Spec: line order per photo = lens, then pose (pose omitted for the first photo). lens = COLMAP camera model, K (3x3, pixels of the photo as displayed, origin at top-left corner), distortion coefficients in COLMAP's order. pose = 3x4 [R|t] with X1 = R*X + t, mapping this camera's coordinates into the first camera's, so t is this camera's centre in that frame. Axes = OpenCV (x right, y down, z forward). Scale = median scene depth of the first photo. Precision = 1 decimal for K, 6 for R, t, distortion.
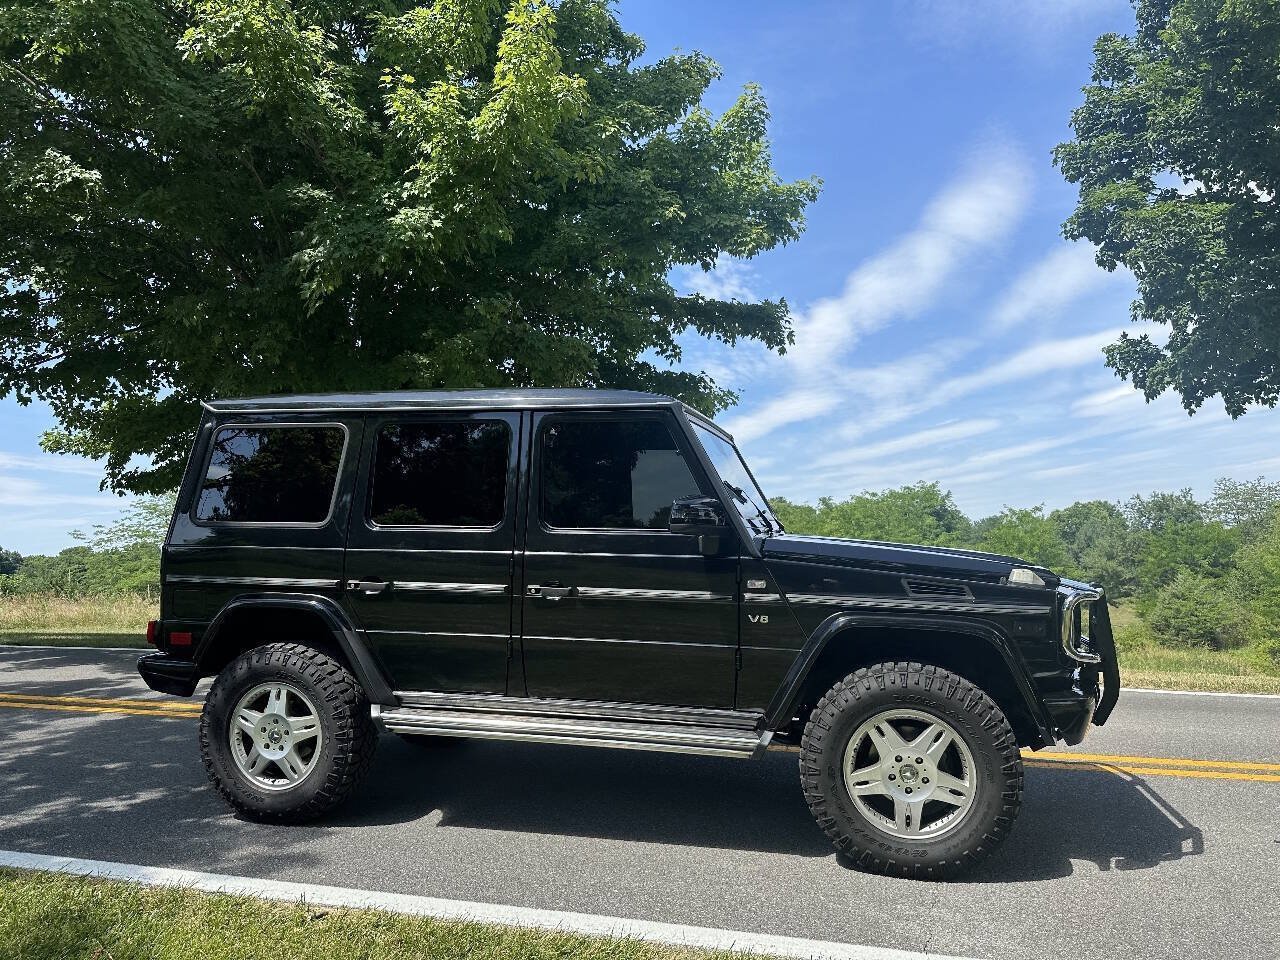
lens RADIAL K [[889.7, 0, 636.0], [0, 889.7, 514.7], [0, 0, 1]] dist [0.002877, -0.000526]
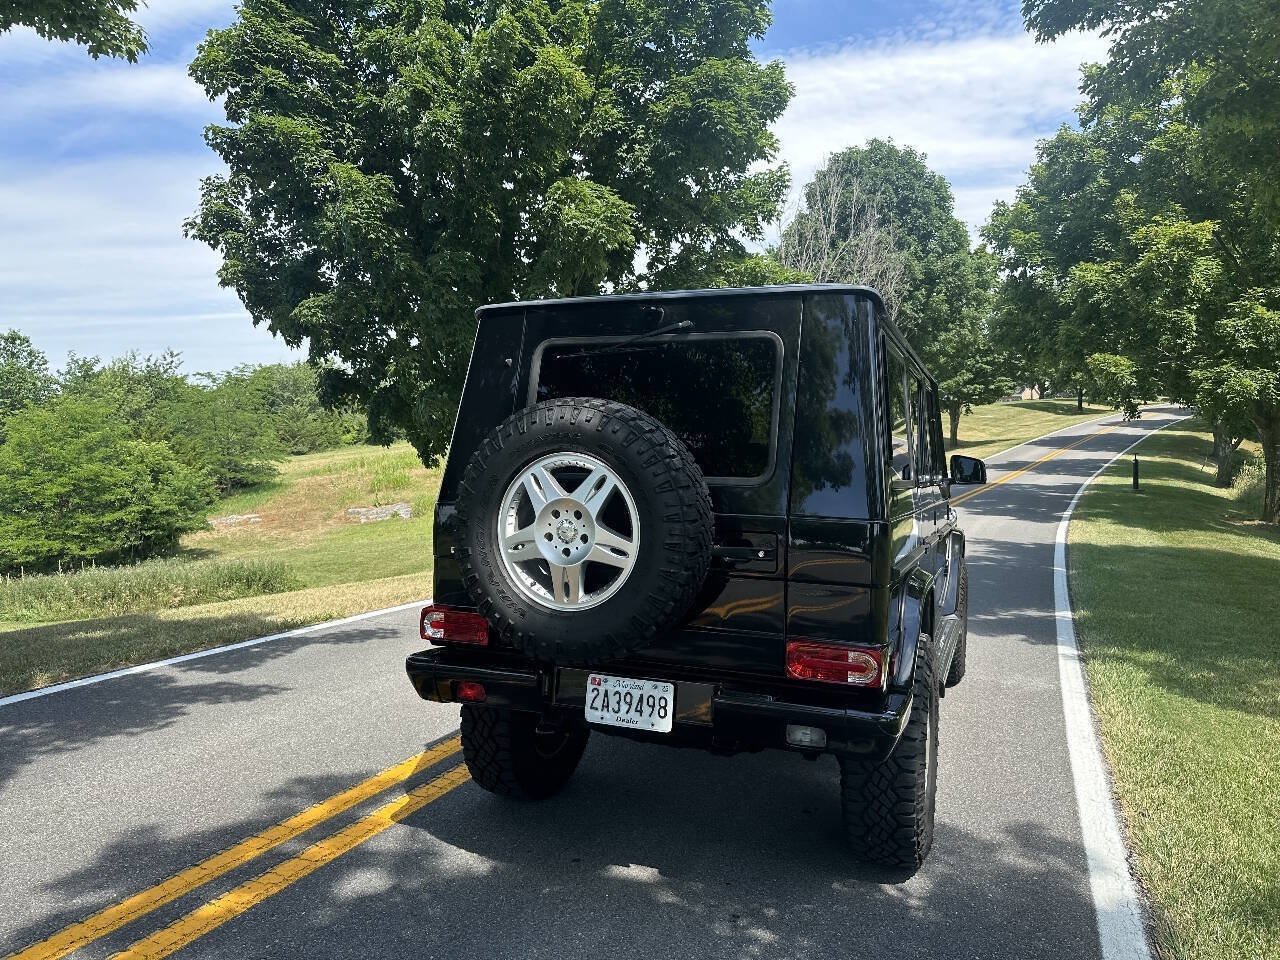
lens RADIAL K [[906.7, 0, 640.0], [0, 906.7, 480.0], [0, 0, 1]] dist [0.041737, -0.067915]
pose [[0.122037, -0.022481, 0.992271, -1.252946], [-0.037805, 0.998913, 0.027281, -0.003612], [-0.991805, -0.040842, 0.121054, 1.172443]]
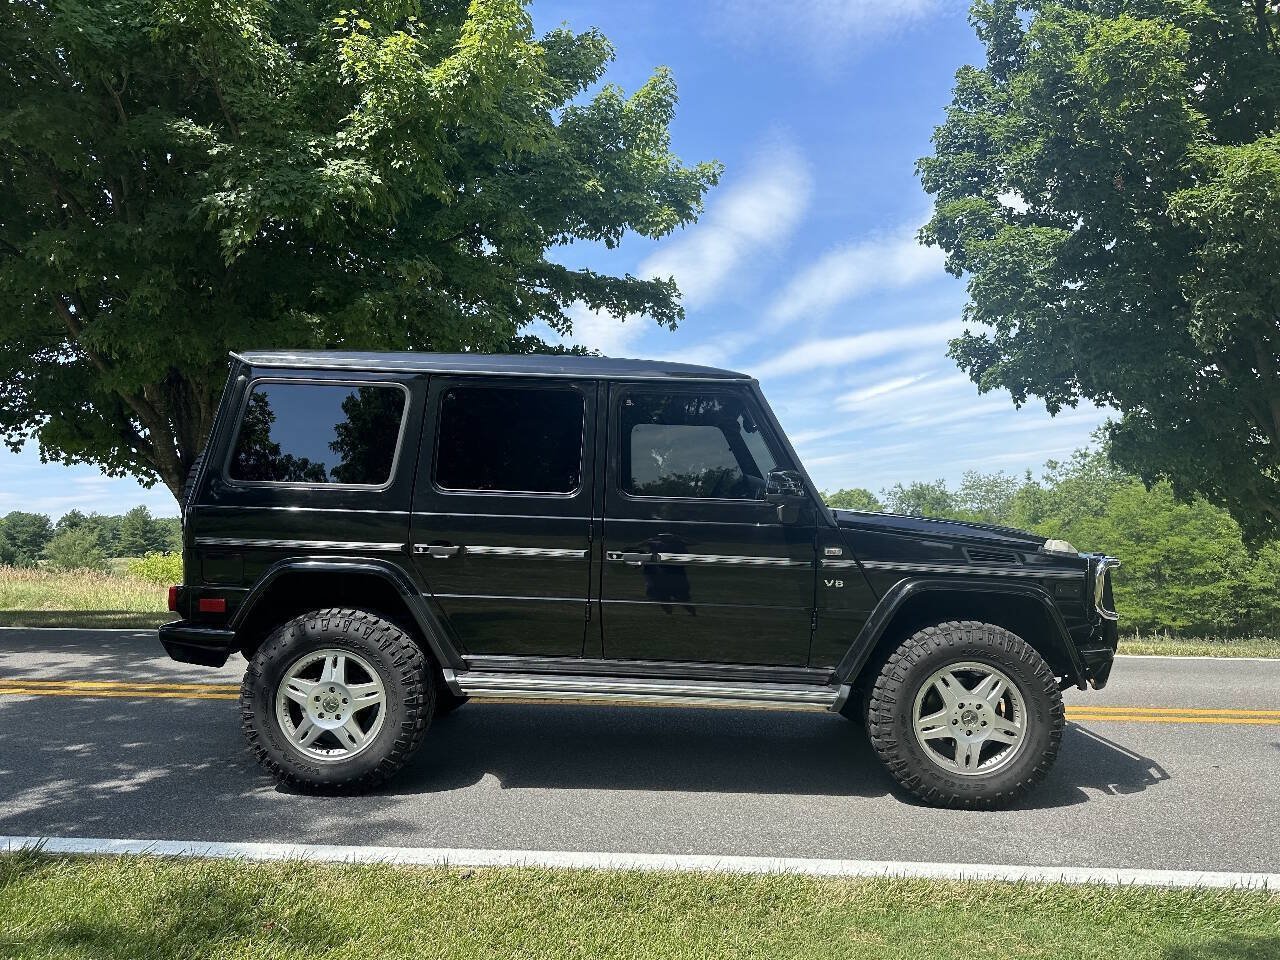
lens RADIAL K [[889.7, 0, 620.0], [0, 889.7, 512.3], [0, 0, 1]] dist [0.003481, -0.005470]
pose [[0.976110, 0.019095, 0.216437, -0.314780], [-0.023631, 0.999552, 0.018389, 0.015286], [-0.215989, -0.023064, 0.976123, -0.003406]]
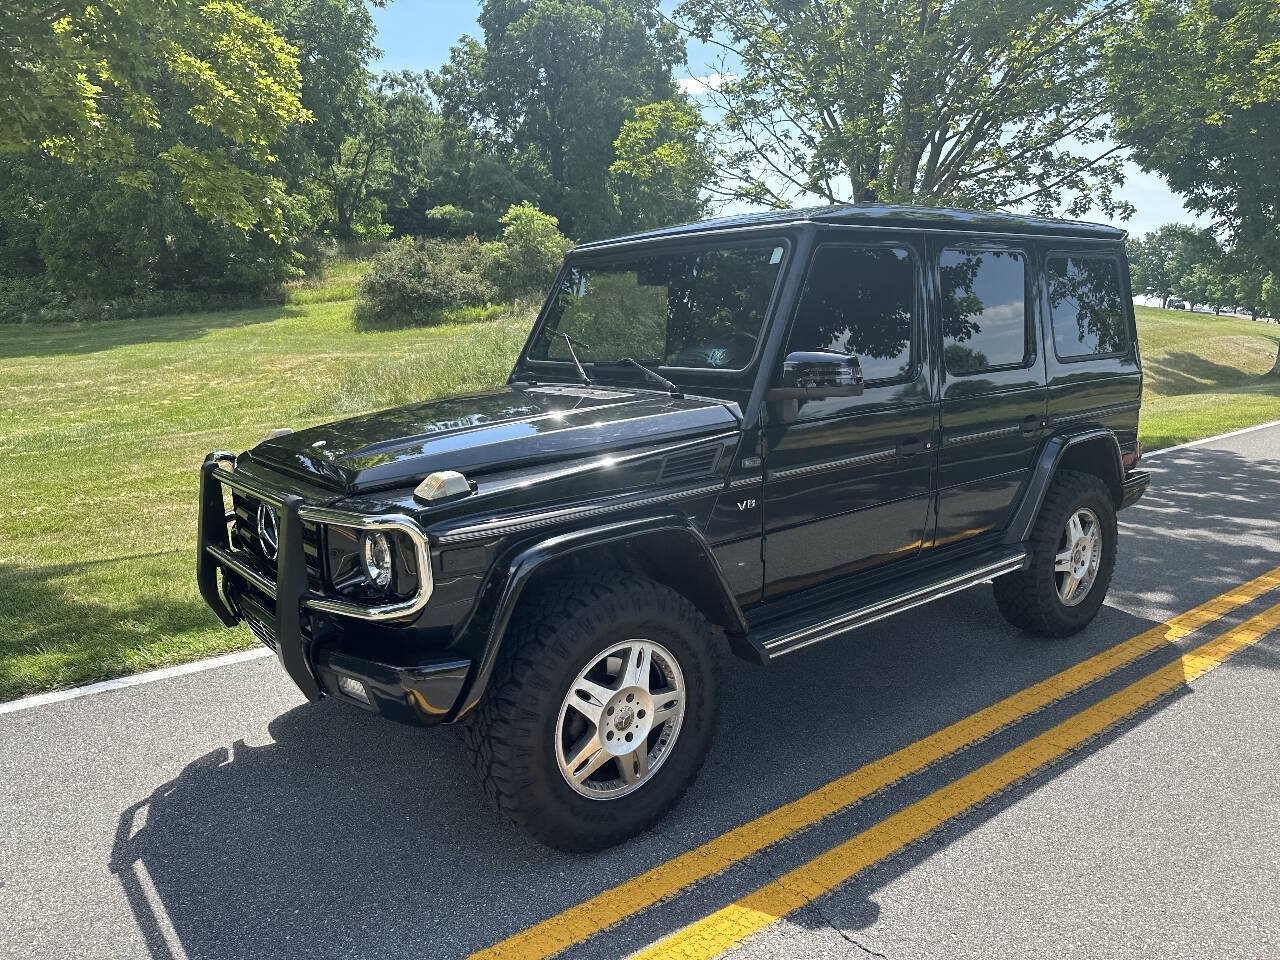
lens RADIAL K [[906.7, 0, 640.0], [0, 906.7, 480.0], [0, 0, 1]] dist [0.041737, -0.067915]
pose [[-0.585680, 0.153692, -0.795838, 0.897628], [0.029058, 0.985208, 0.168879, -0.041137], [0.810022, 0.075783, -0.581483, 1.625519]]
